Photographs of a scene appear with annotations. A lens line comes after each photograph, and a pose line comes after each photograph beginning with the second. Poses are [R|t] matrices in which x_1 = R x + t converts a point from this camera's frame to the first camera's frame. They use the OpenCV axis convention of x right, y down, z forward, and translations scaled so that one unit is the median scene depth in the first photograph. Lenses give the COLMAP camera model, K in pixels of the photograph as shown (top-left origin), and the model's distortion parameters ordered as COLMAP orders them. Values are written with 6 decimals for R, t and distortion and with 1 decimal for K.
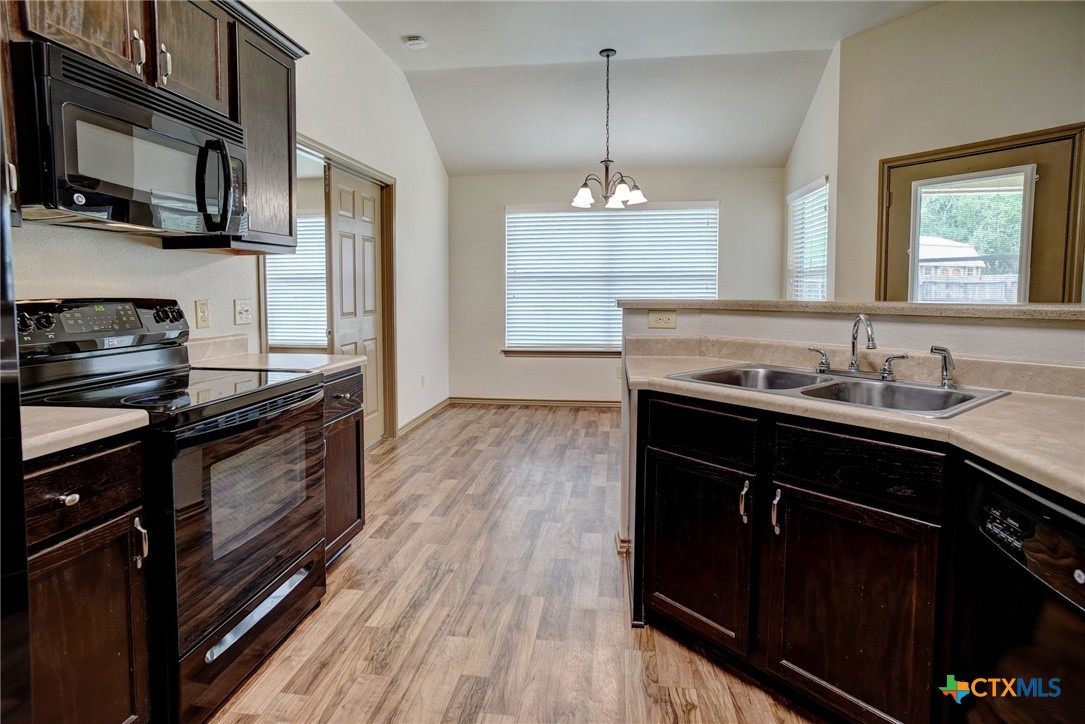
lens RADIAL K [[579.8, 0, 559.6], [0, 579.8, 327.5], [0, 0, 1]] dist [-0.054466, 0.030870]
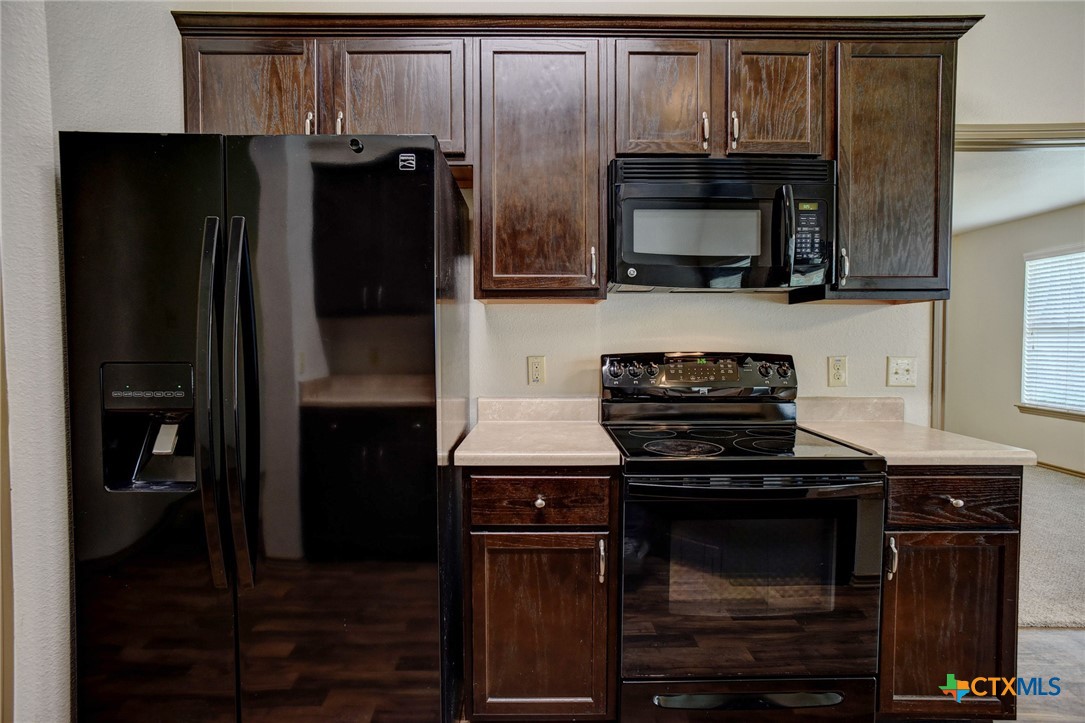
lens RADIAL K [[577.2, 0, 538.5], [0, 577.2, 356.6], [0, 0, 1]] dist [-0.043450, 0.027461]
pose [[0.093290, 0.030728, -0.995165, 0.333172], [-0.062748, 0.997718, 0.024924, -0.053360], [0.993660, 0.060120, 0.095005, 0.574244]]
